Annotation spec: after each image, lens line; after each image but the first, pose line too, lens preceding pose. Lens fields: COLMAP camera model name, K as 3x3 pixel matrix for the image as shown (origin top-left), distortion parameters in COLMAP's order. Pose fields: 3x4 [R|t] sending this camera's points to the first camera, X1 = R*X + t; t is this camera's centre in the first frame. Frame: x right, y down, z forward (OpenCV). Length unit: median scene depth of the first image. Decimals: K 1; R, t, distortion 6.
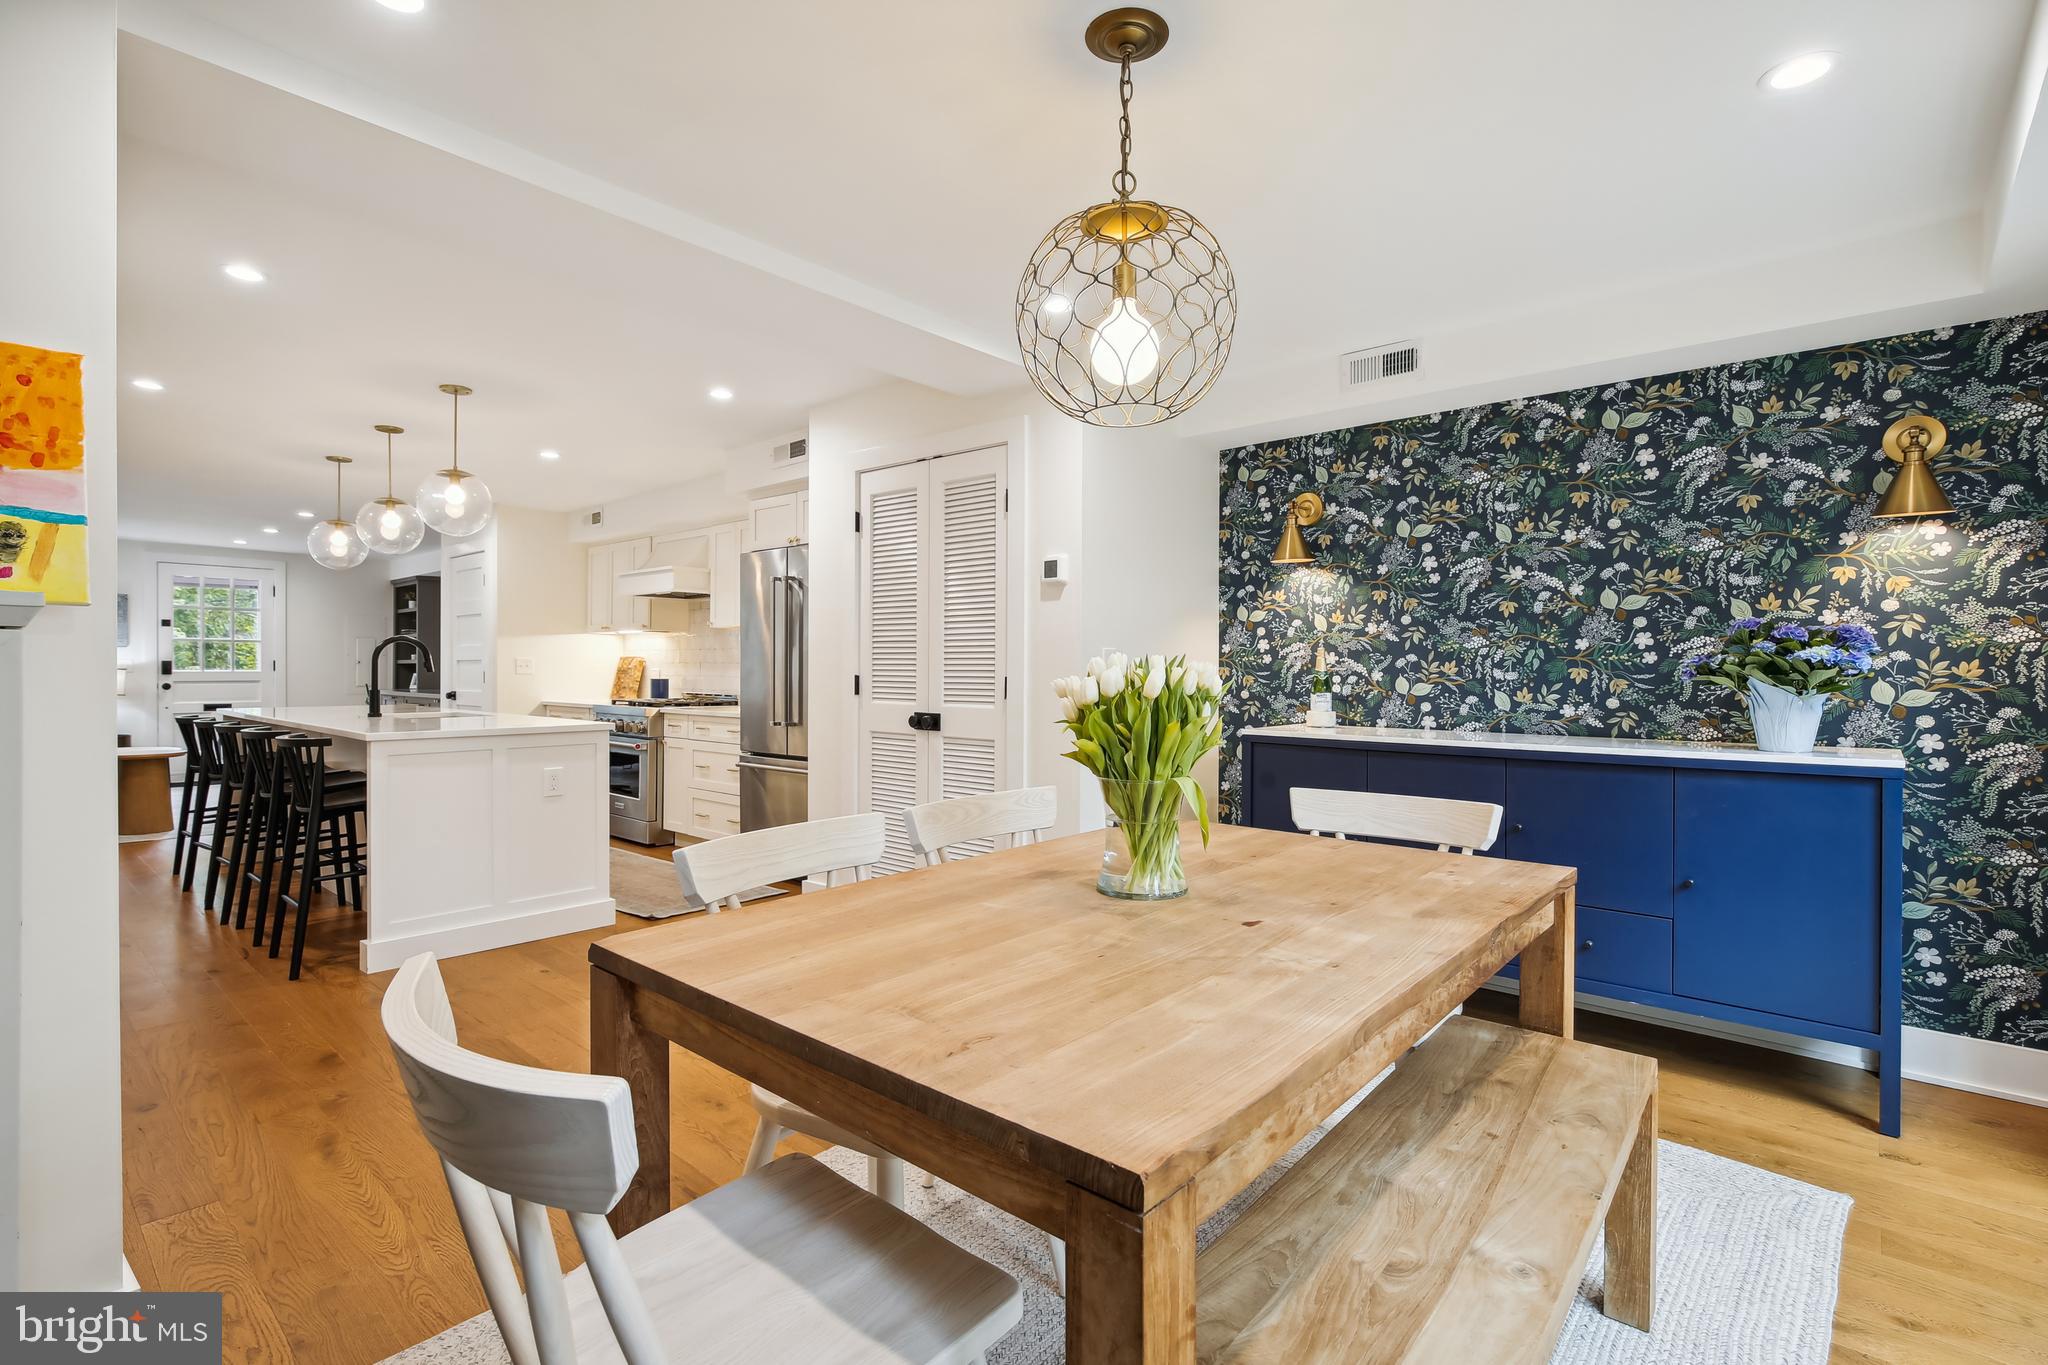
lens RADIAL K [[975.7, 0, 1053.5], [0, 975.7, 671.5], [0, 0, 1]] dist [-0.006809, 0.004741]
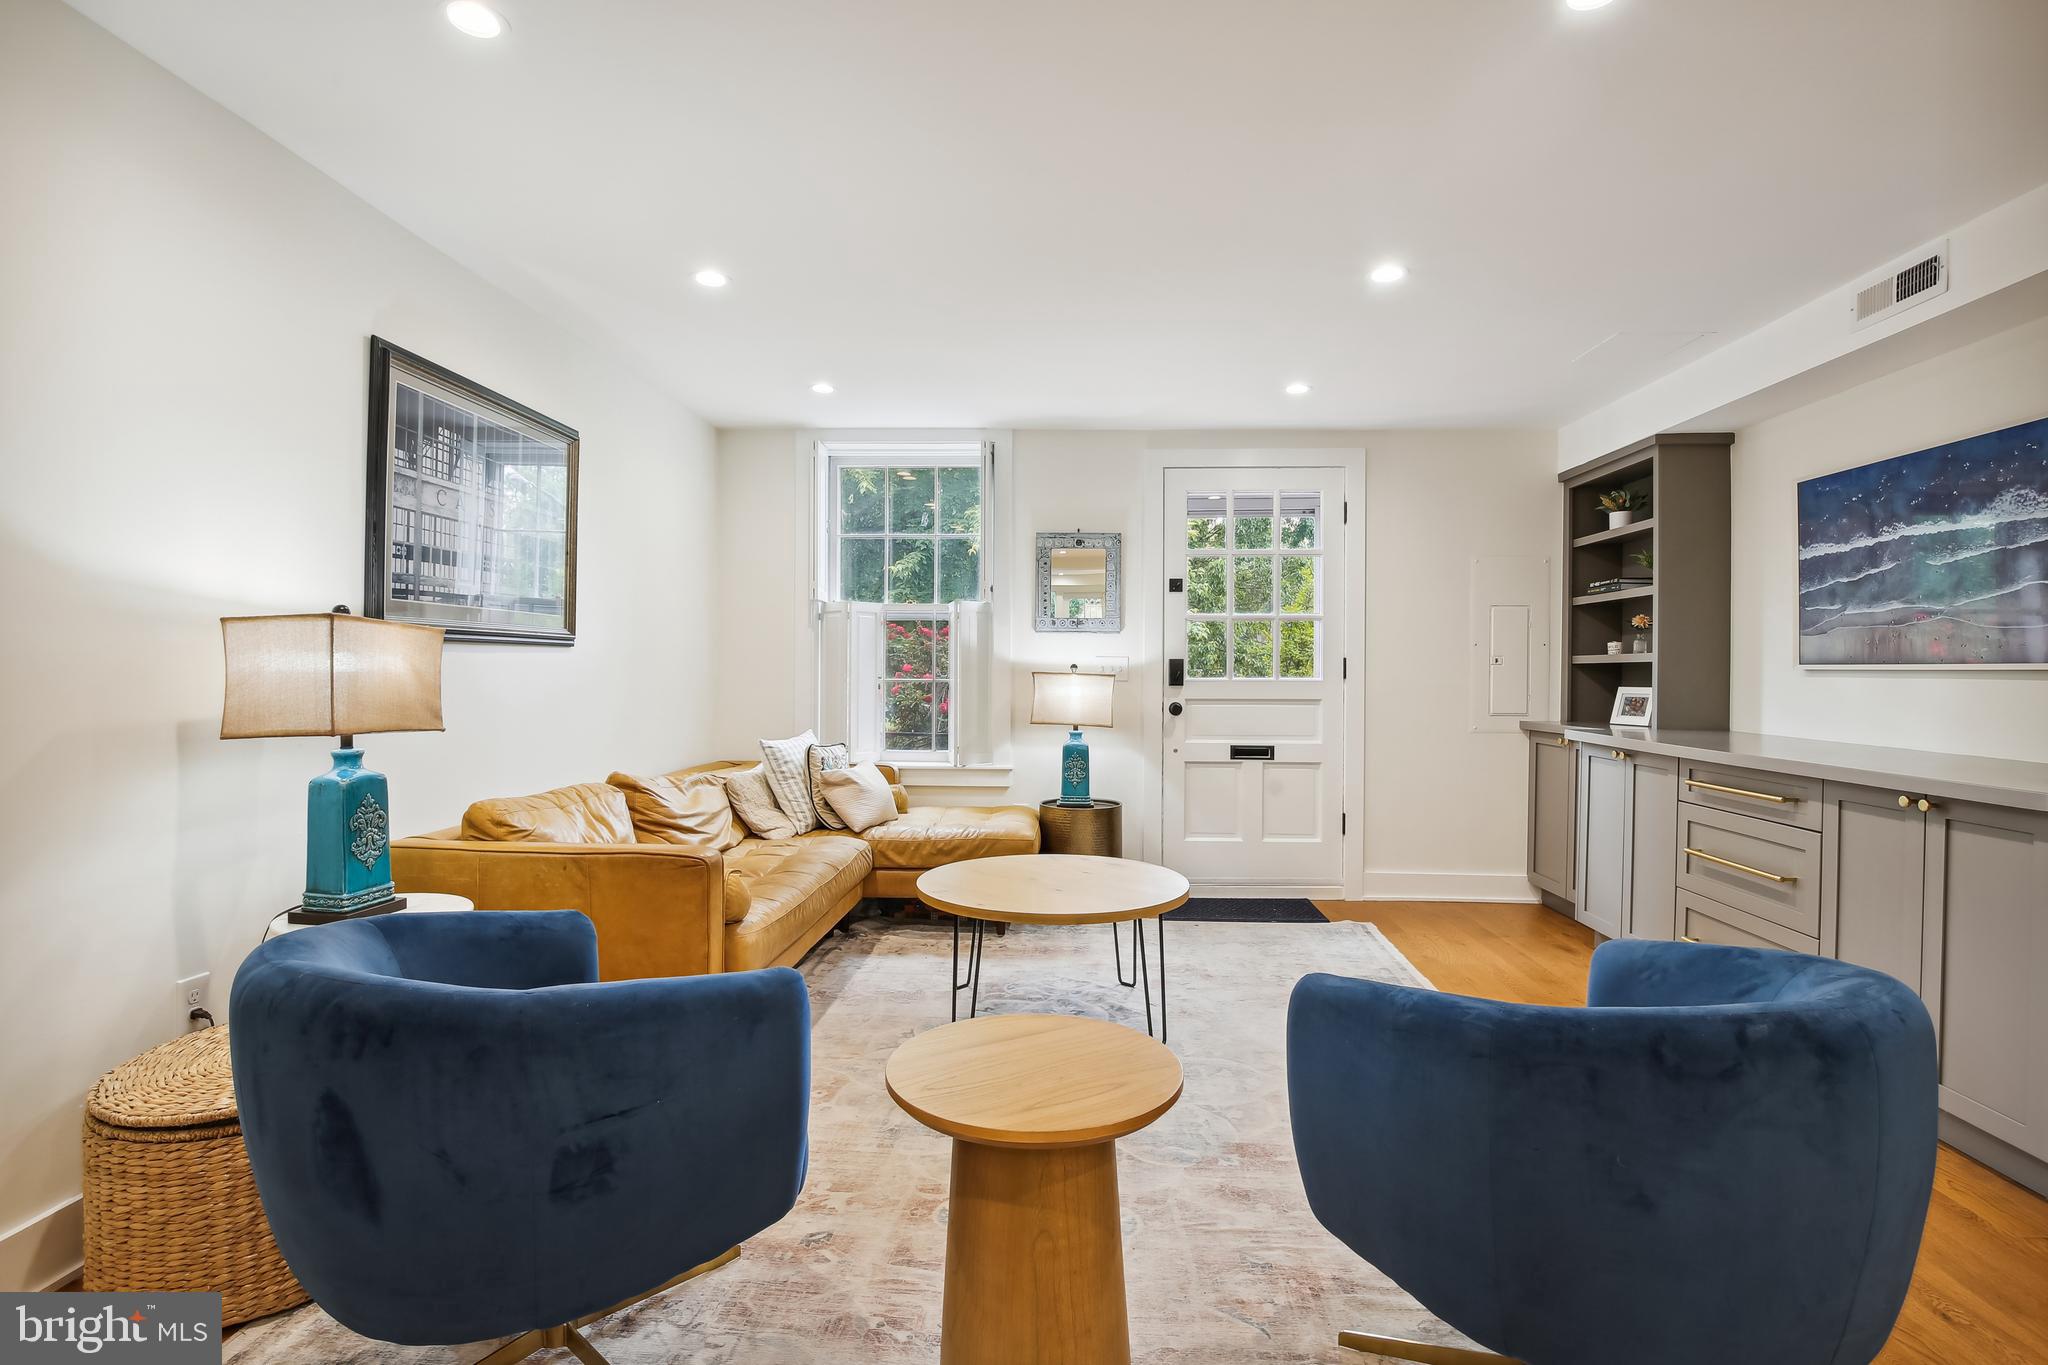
lens RADIAL K [[1015.9, 0, 1029.2], [0, 1015.9, 664.5], [0, 0, 1]] dist [-0.014422, 0.004939]
pose [[0.617637, -0.005013, -0.786447, -0.667892], [-0.003048, 0.999957, -0.008768, -0.004001], [0.786457, 0.007813, 0.617595, 0.754886]]
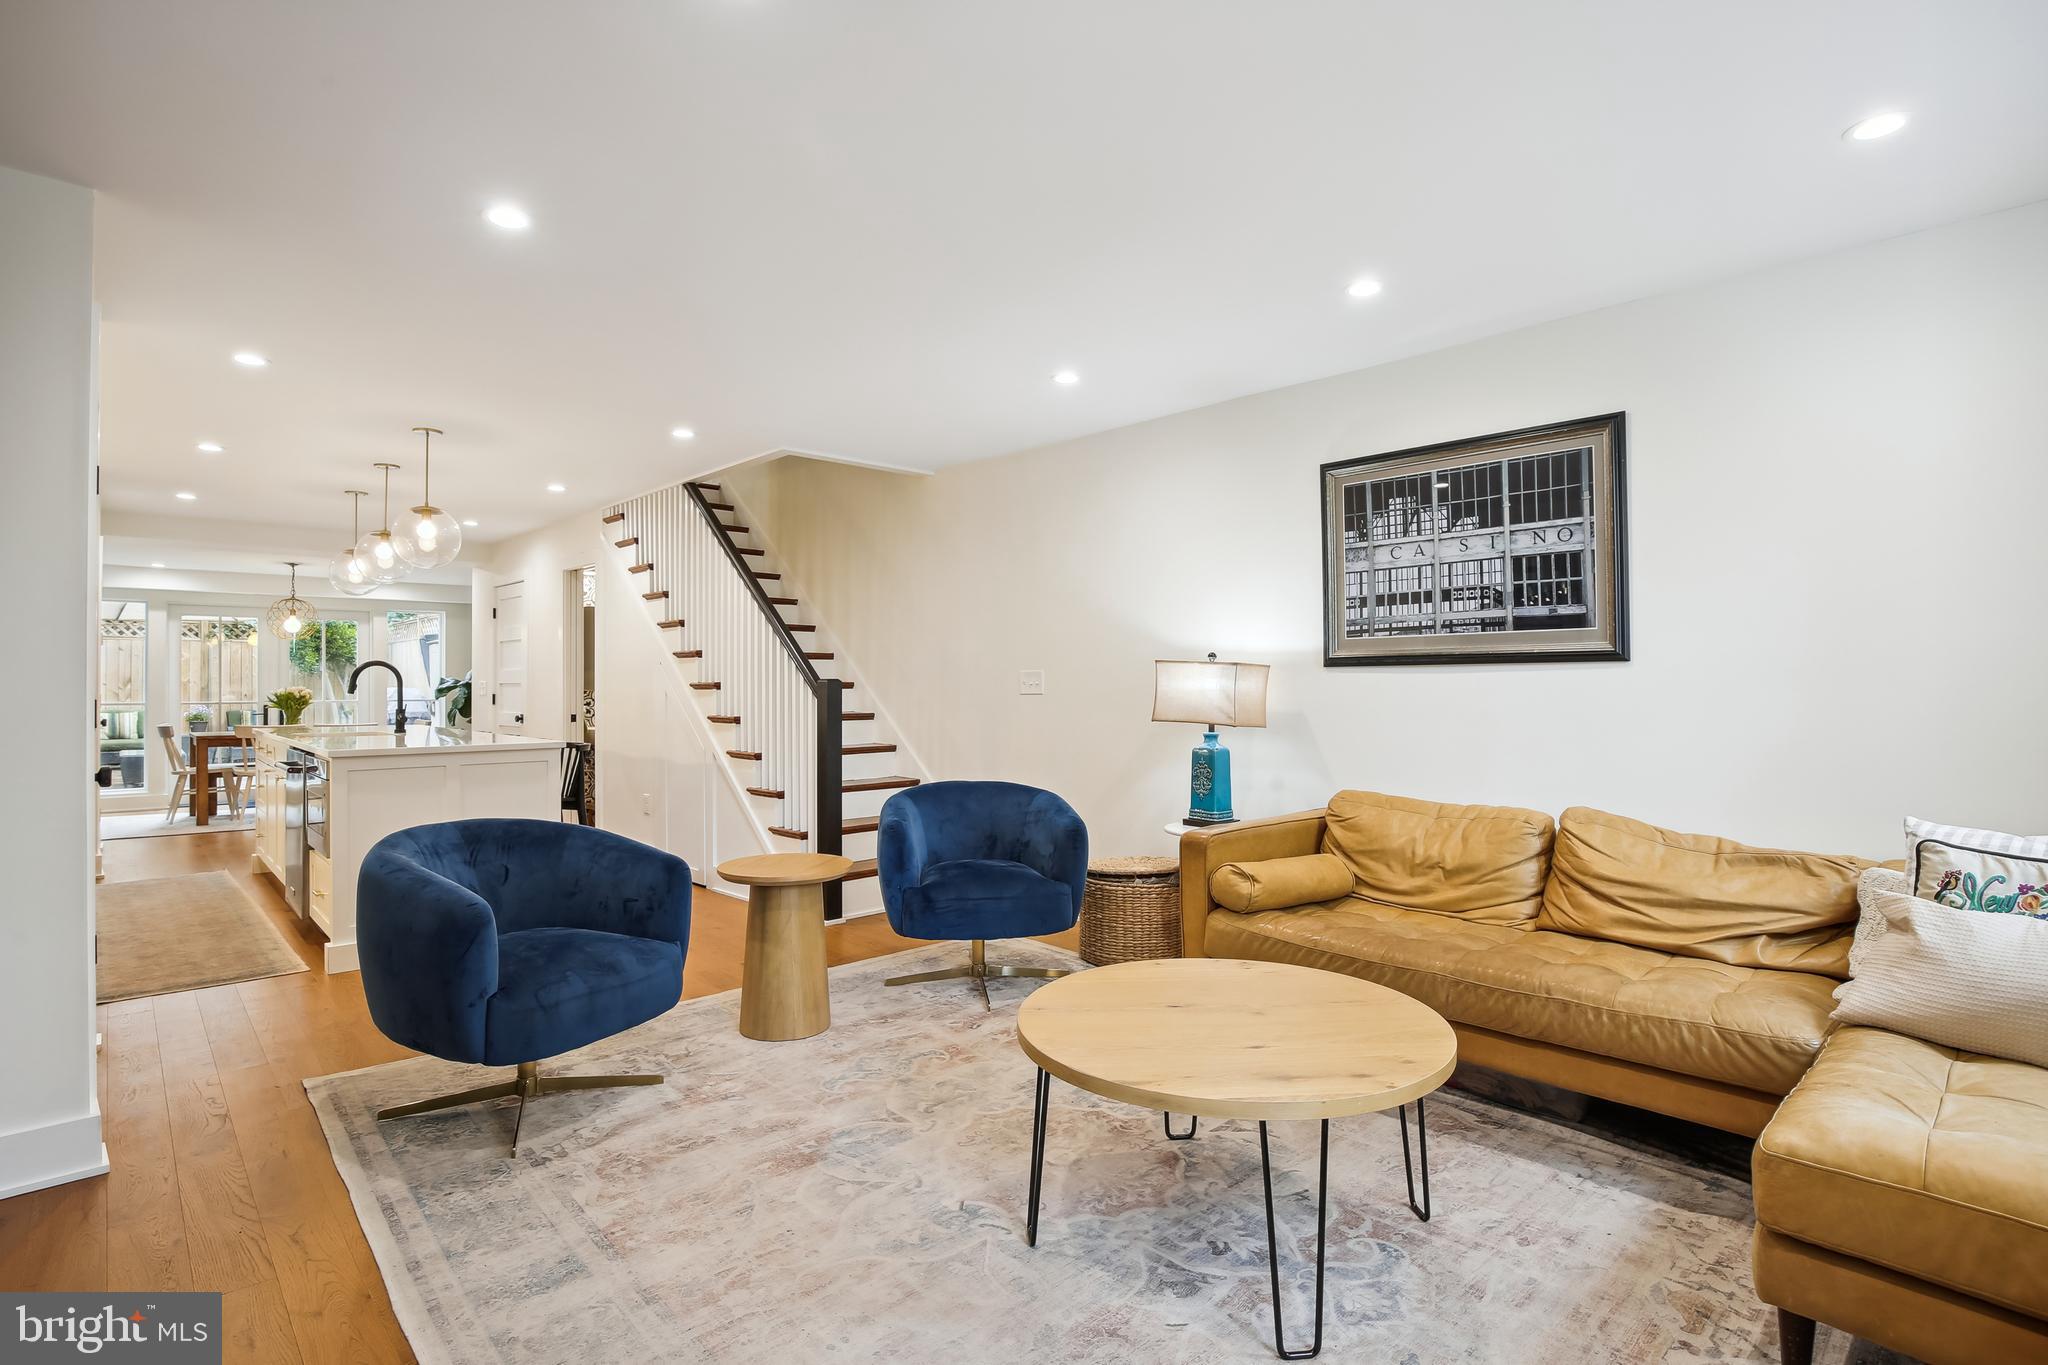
lens RADIAL K [[997.6, 0, 1019.8], [0, 997.6, 682.8], [0, 0, 1]] dist [-0.030308, 0.003539]
pose [[-0.994626, -0.000204, 0.103538, -0.977477], [-0.000542, 0.999995, -0.003230, -0.005729], [-0.103536, -0.003268, -0.994620, 1.311540]]
